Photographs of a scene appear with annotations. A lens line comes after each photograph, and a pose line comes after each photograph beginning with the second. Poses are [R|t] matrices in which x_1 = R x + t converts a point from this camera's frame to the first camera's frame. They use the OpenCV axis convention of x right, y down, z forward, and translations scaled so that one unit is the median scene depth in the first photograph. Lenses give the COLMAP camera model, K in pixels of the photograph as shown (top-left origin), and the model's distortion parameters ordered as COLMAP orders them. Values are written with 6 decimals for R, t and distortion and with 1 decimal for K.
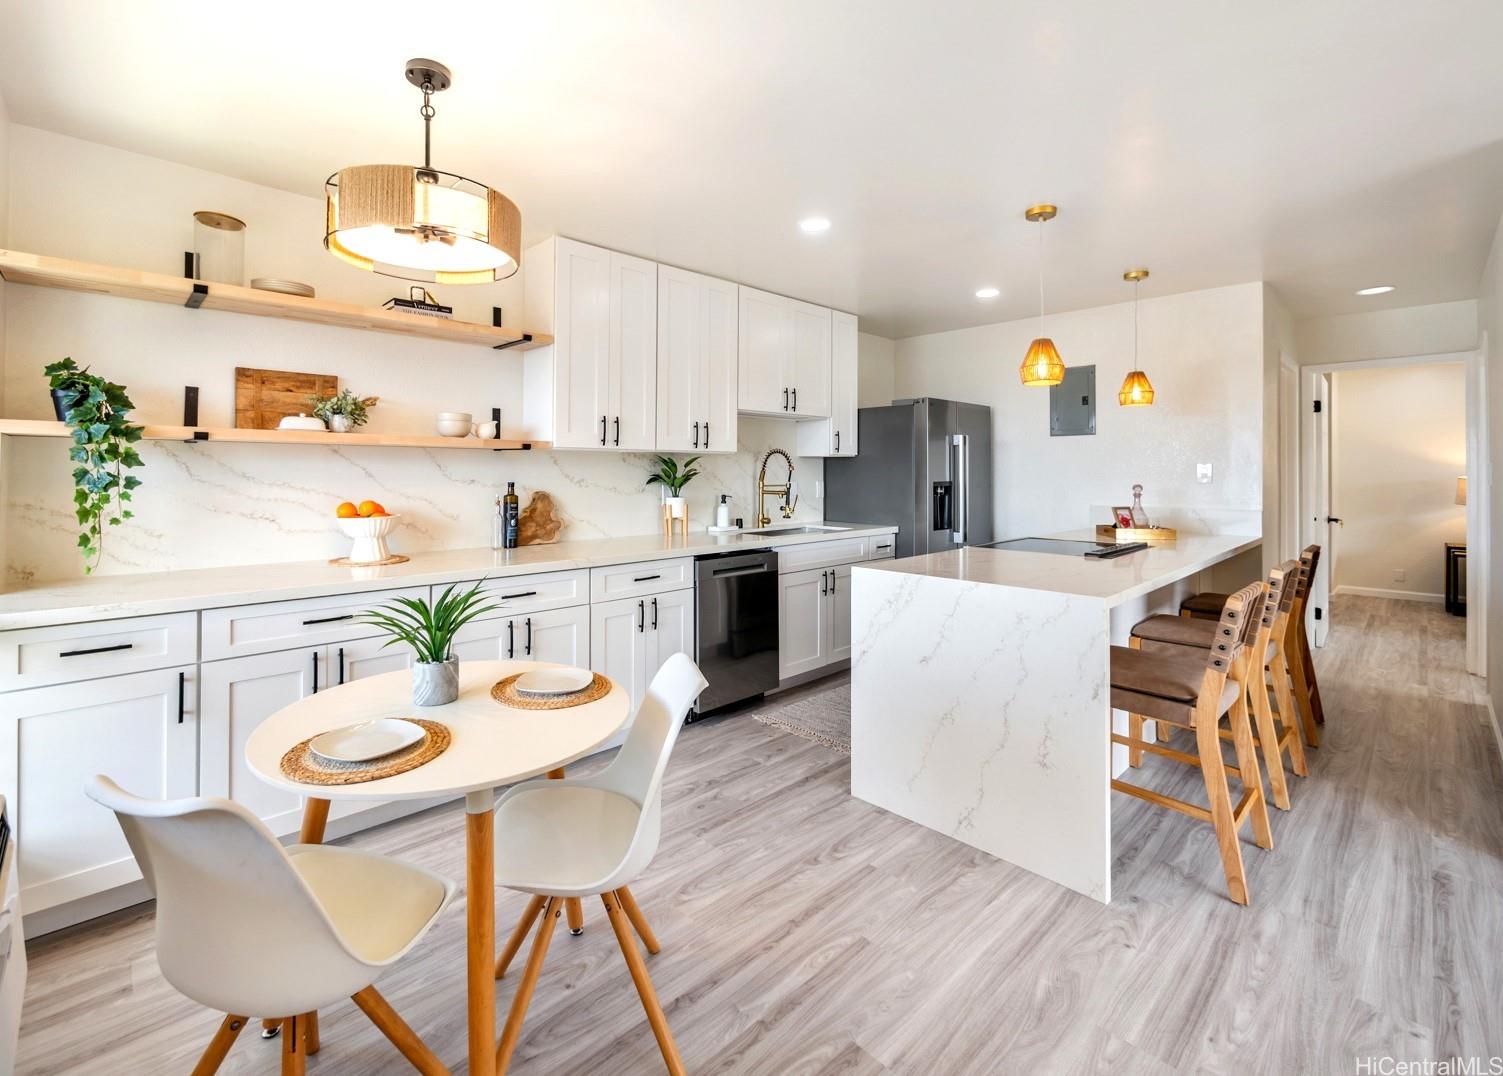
lens RADIAL K [[663.9, 0, 694.6], [0, 663.9, 462.1], [0, 0, 1]] dist [-0.006061, 0.000946]
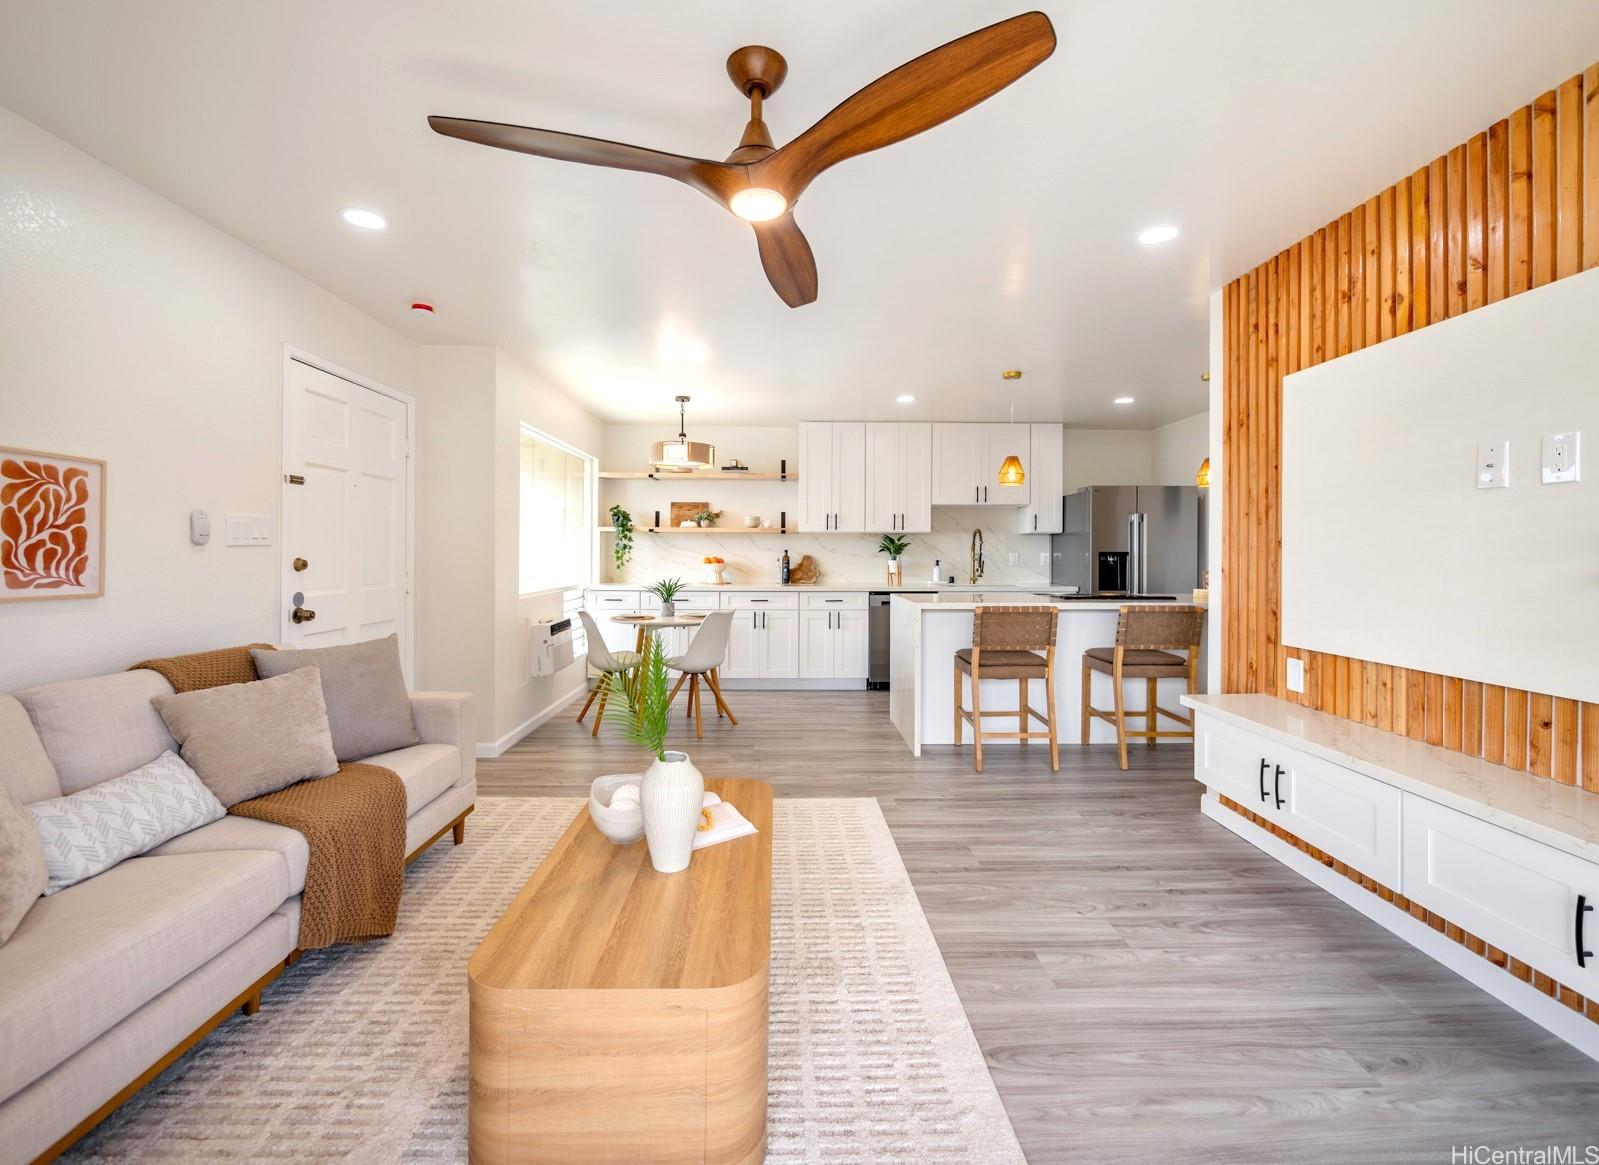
lens RADIAL K [[653.7, 0, 796.1], [0, 653.7, 553.8], [0, 0, 1]] dist [-0.004960, 0.000786]
pose [[0.756846, 0.001624, -0.653591, 0.910354], [0.006838, 0.999923, 0.010402, 0.020392], [0.653557, -0.012342, 0.756776, -0.398596]]
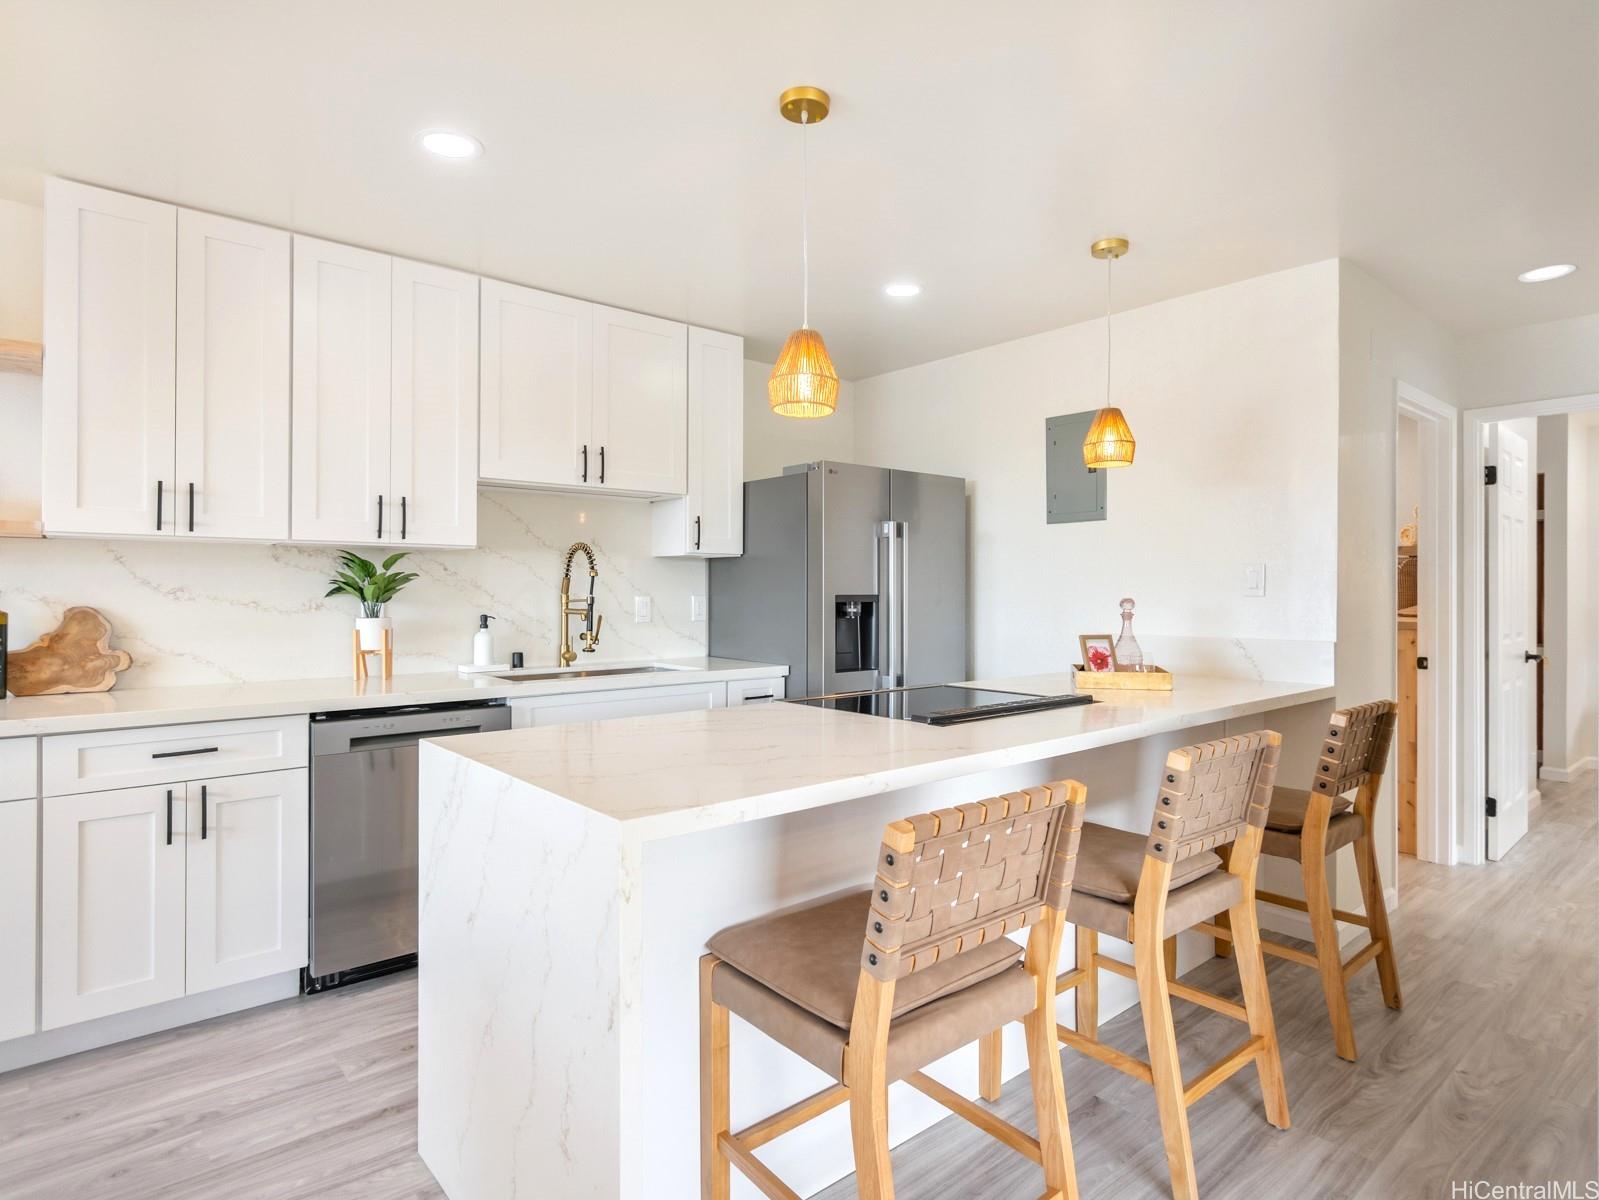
lens RADIAL K [[838.6, 0, 789.6], [0, 838.6, 603.8], [0, 0, 1]] dist [-0.019990, 0.004809]
pose [[0.999587, 0.000738, -0.028732, 0.420199], [0.000055, 0.999619, 0.027592, 0.019627], [0.028741, -0.027582, 0.999206, 0.248127]]
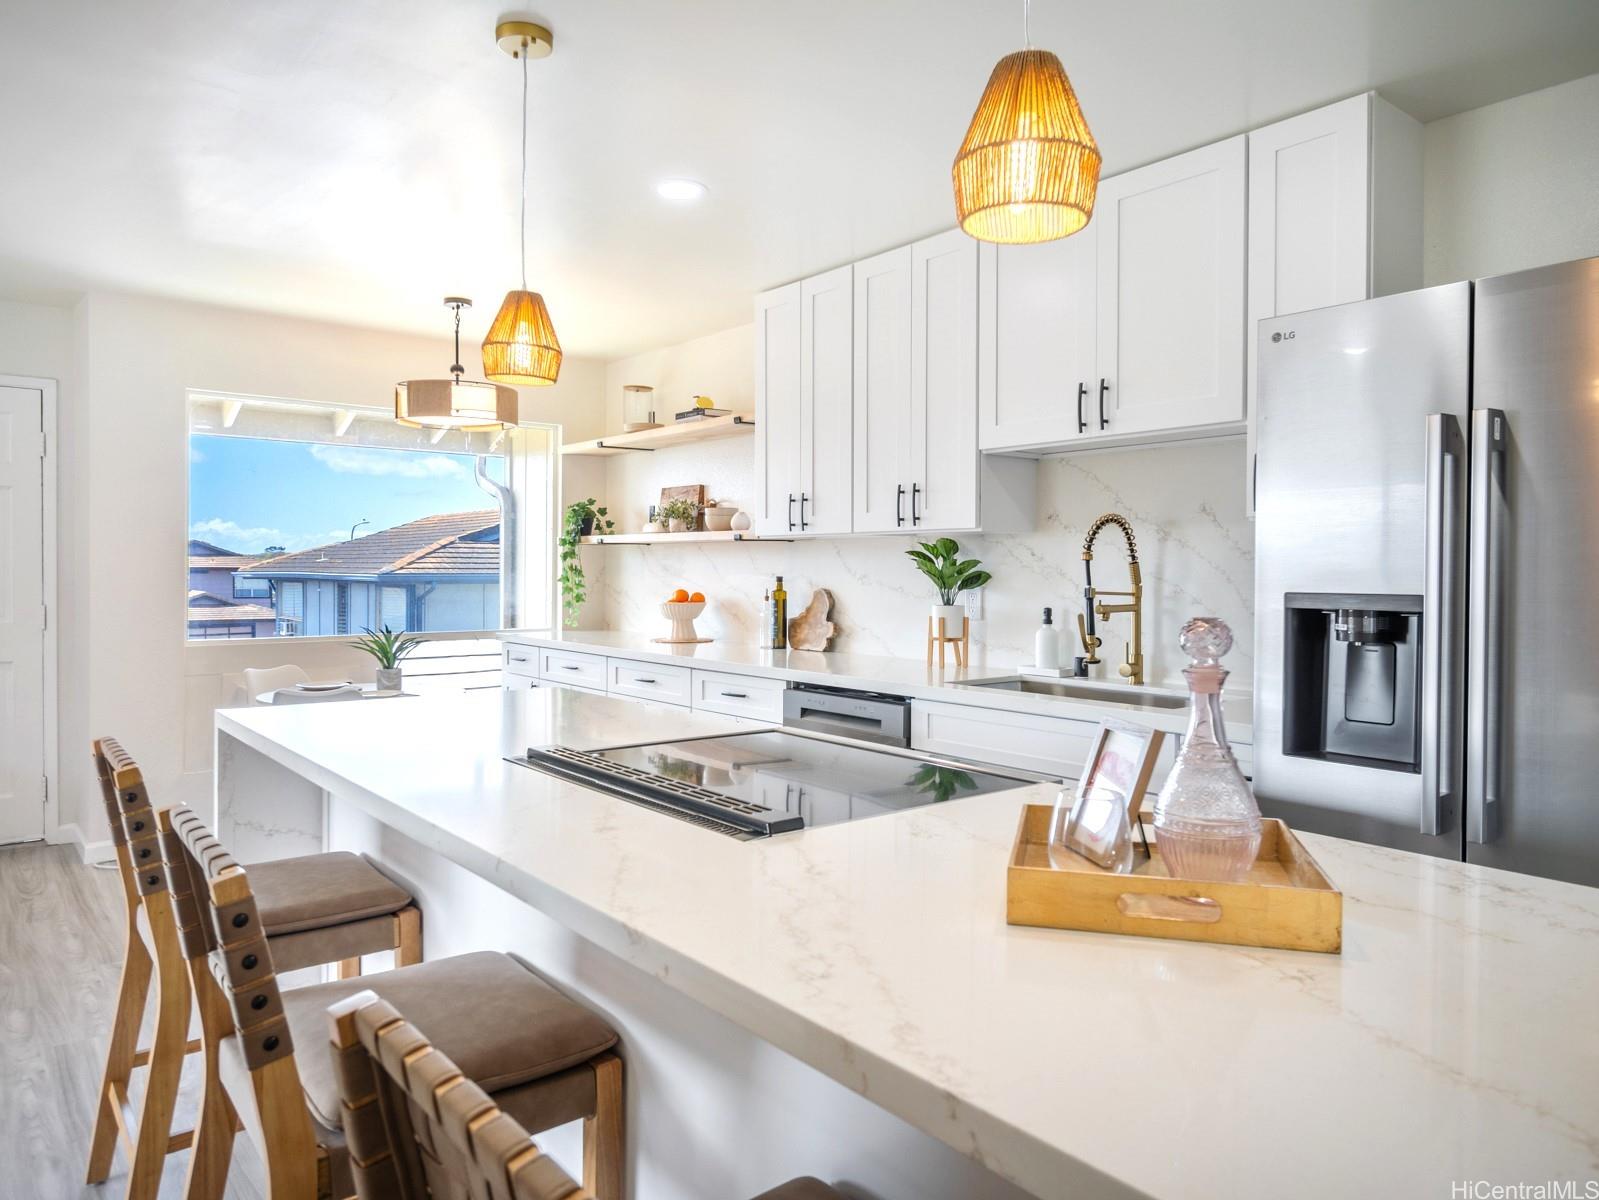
lens RADIAL K [[1067.8, 0, 811.8], [0, 1067.8, 572.1], [0, 0, 1]] dist [-0.007559, 0.002409]
pose [[-0.041303, -0.001291, -0.999146, 1.056105], [0.005824, 0.999982, -0.001533, 0.024563], [0.999130, -0.005882, -0.041295, 0.996498]]
